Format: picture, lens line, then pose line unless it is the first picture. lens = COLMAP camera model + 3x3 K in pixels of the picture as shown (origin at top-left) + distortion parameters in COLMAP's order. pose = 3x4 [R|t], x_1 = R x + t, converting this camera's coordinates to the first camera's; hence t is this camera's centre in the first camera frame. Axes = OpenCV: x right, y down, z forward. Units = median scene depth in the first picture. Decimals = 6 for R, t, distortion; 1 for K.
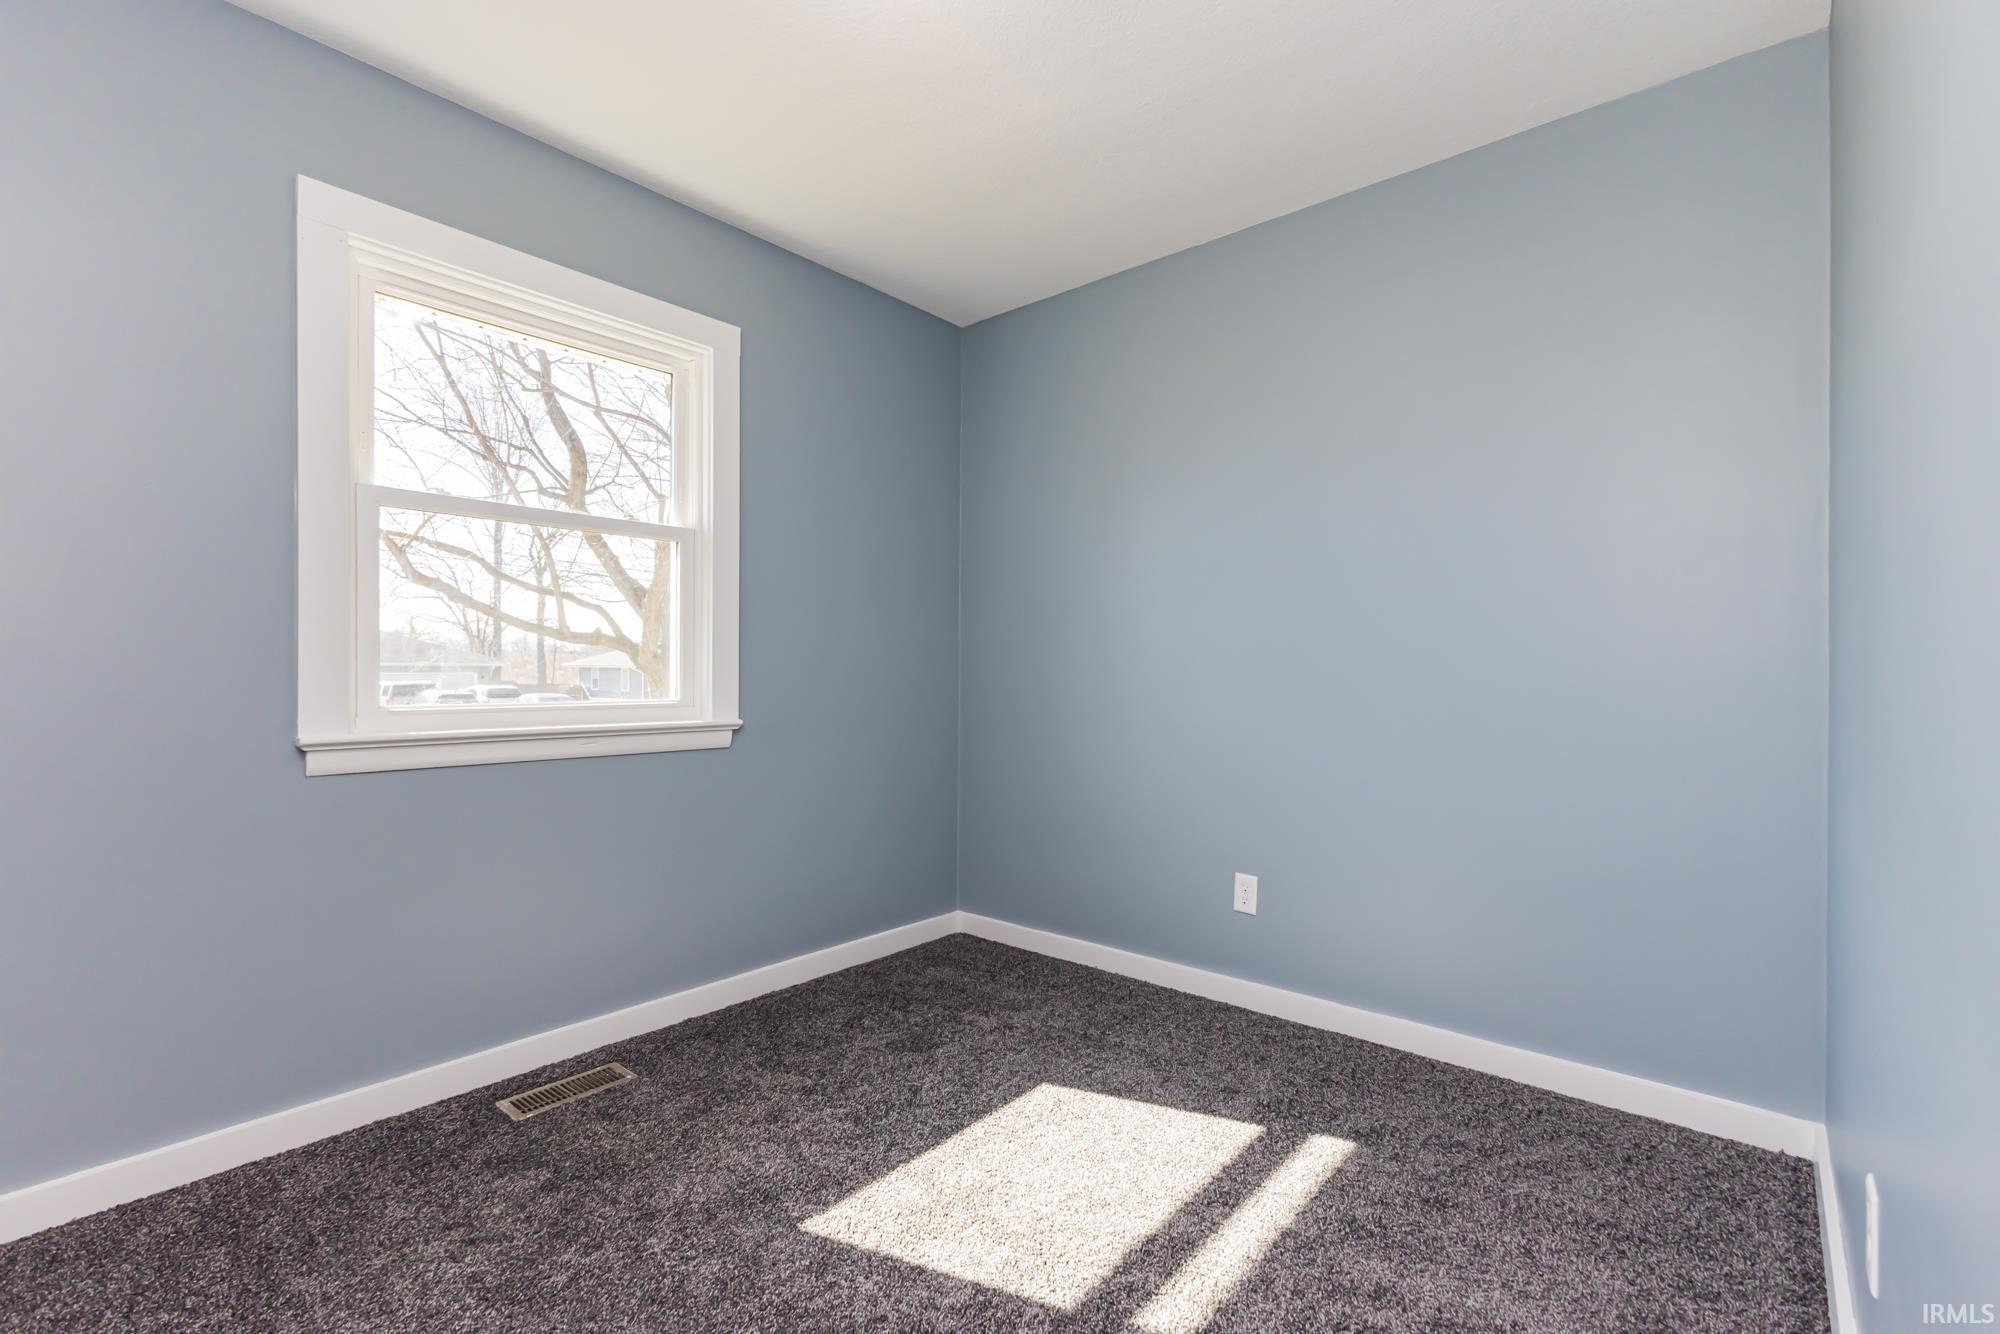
lens RADIAL K [[858.7, 0, 997.9], [0, 858.7, 661.4], [0, 0, 1]] dist [0.010201, 0.000240]
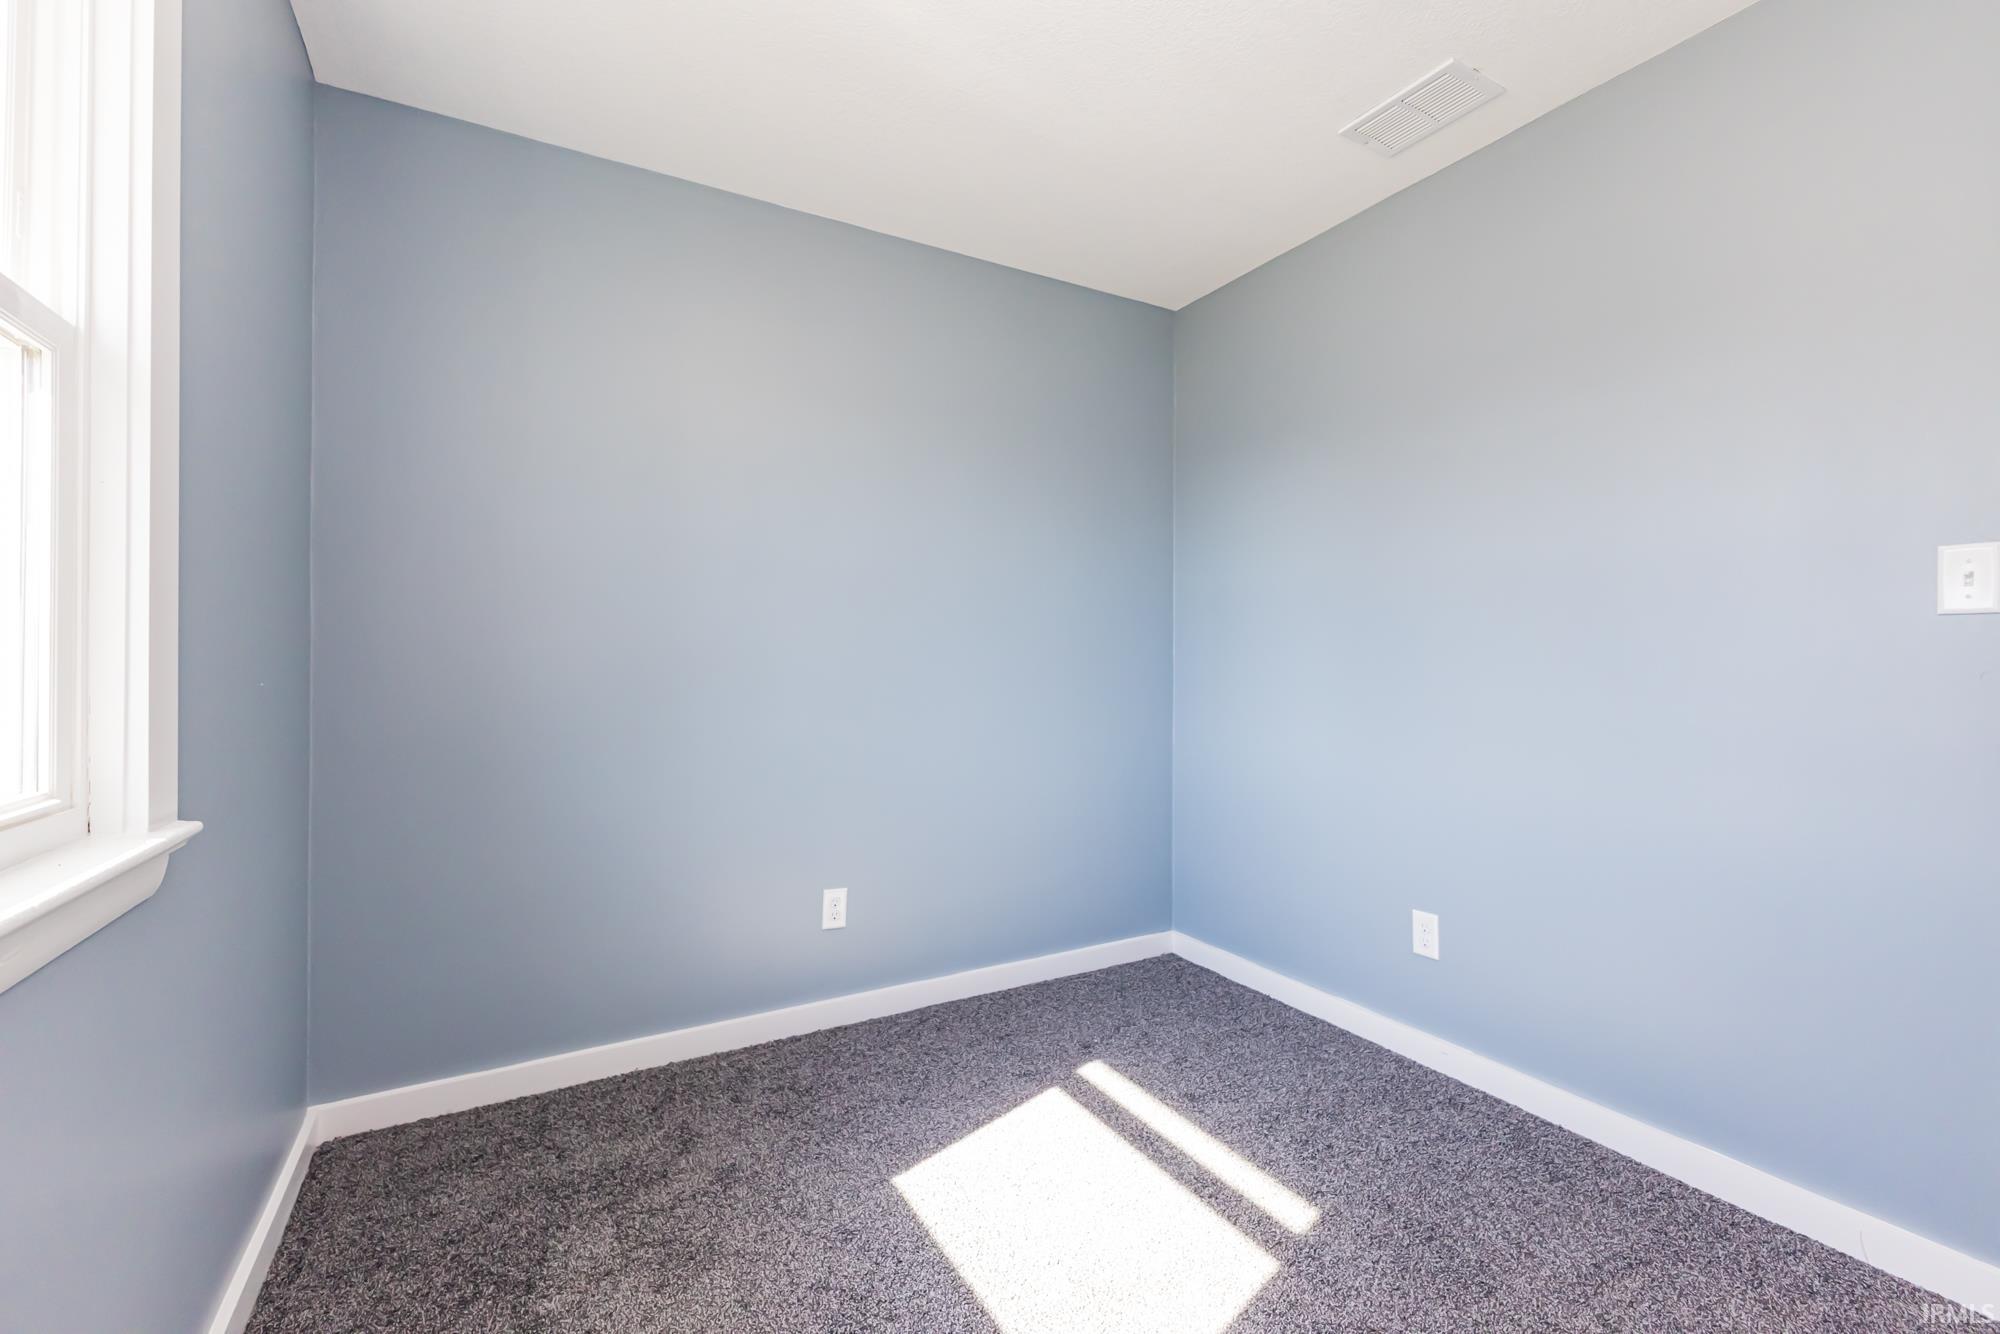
lens RADIAL K [[858.7, 0, 997.9], [0, 858.7, 661.4], [0, 0, 1]] dist [0.010201, 0.000240]
pose [[0.344422, 0.001557, 0.938814, -0.625790], [-0.005789, 0.999983, 0.000466, -0.010936], [-0.938797, -0.005595, 0.344425, 0.555123]]
